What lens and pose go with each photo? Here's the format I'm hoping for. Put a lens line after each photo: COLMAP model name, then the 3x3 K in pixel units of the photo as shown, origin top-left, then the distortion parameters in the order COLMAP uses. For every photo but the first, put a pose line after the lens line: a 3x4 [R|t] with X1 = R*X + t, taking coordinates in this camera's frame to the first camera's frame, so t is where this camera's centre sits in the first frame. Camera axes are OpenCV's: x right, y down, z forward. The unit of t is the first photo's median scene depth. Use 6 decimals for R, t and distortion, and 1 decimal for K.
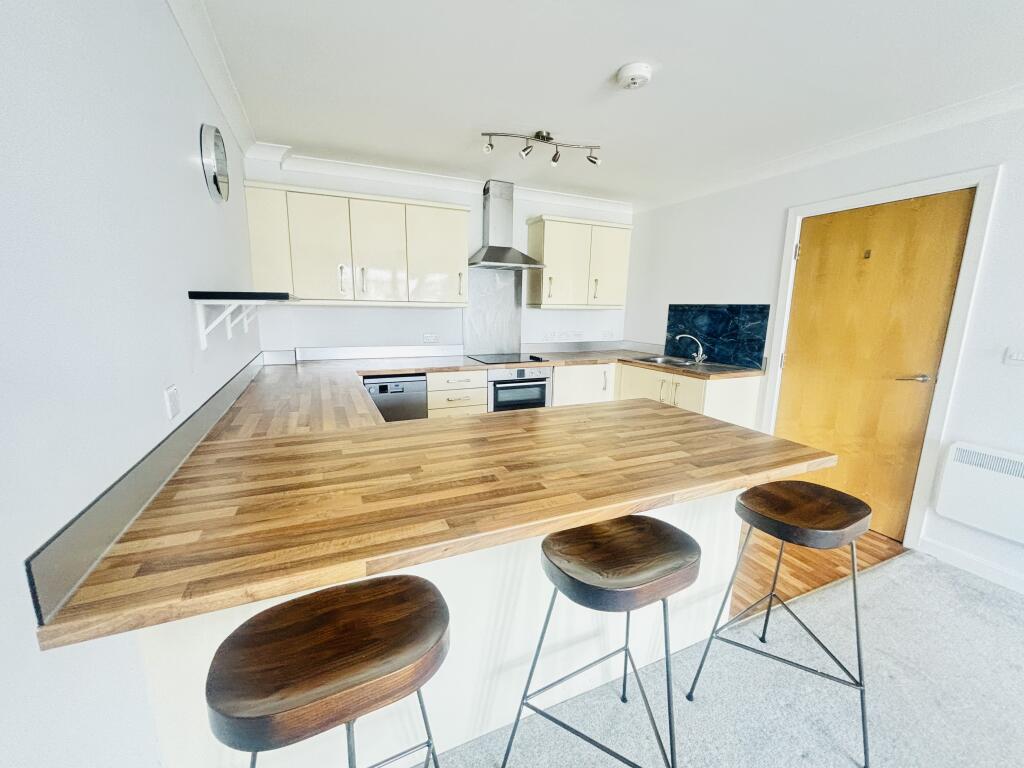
lens RADIAL K [[413.3, 0, 512.0], [0, 413.3, 384.0], [0, 0, 1]] dist [0.000220, 0.000191]
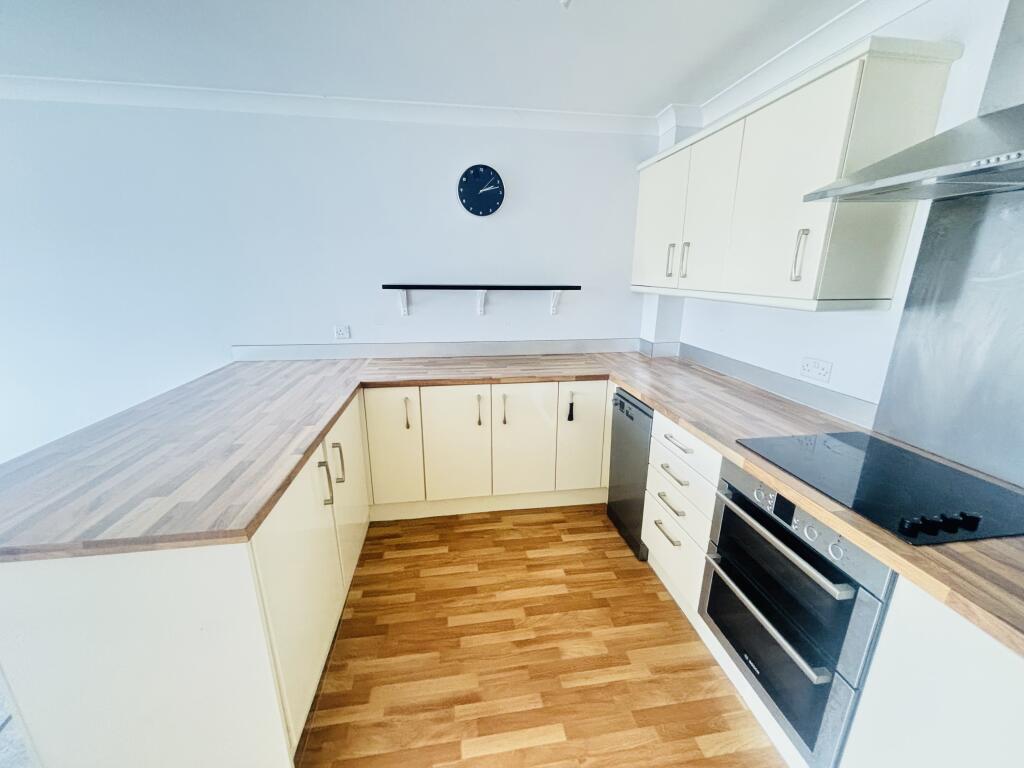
lens RADIAL K [[413.3, 0, 512.0], [0, 413.3, 384.0], [0, 0, 1]] dist [0.000220, 0.000191]
pose [[-0.278054, 0.239364, -0.930264, 0.373368], [-0.185390, 0.936873, 0.296477, -0.179669], [0.942505, 0.254899, -0.216126, 0.800349]]
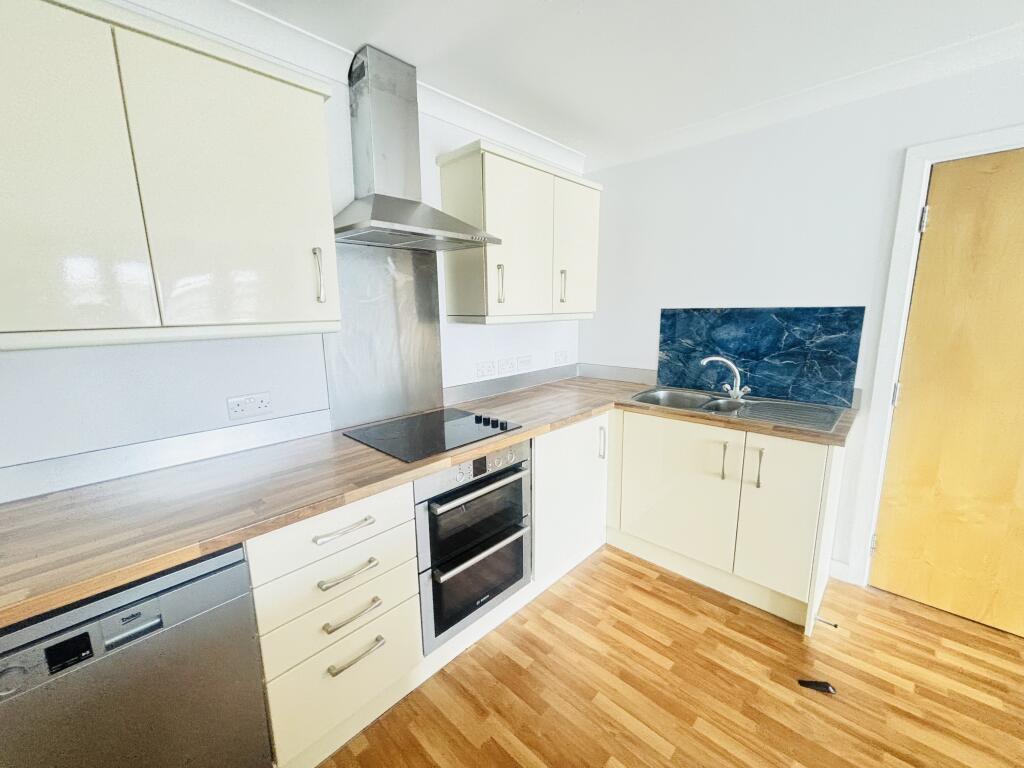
lens RADIAL K [[413.3, 0, 512.0], [0, 413.3, 384.0], [0, 0, 1]] dist [0.000220, 0.000191]
pose [[0.928766, -0.093793, 0.358604, -0.099780], [0.096047, 0.995310, 0.011568, -0.116102], [-0.358007, 0.023699, 0.933418, 0.527522]]
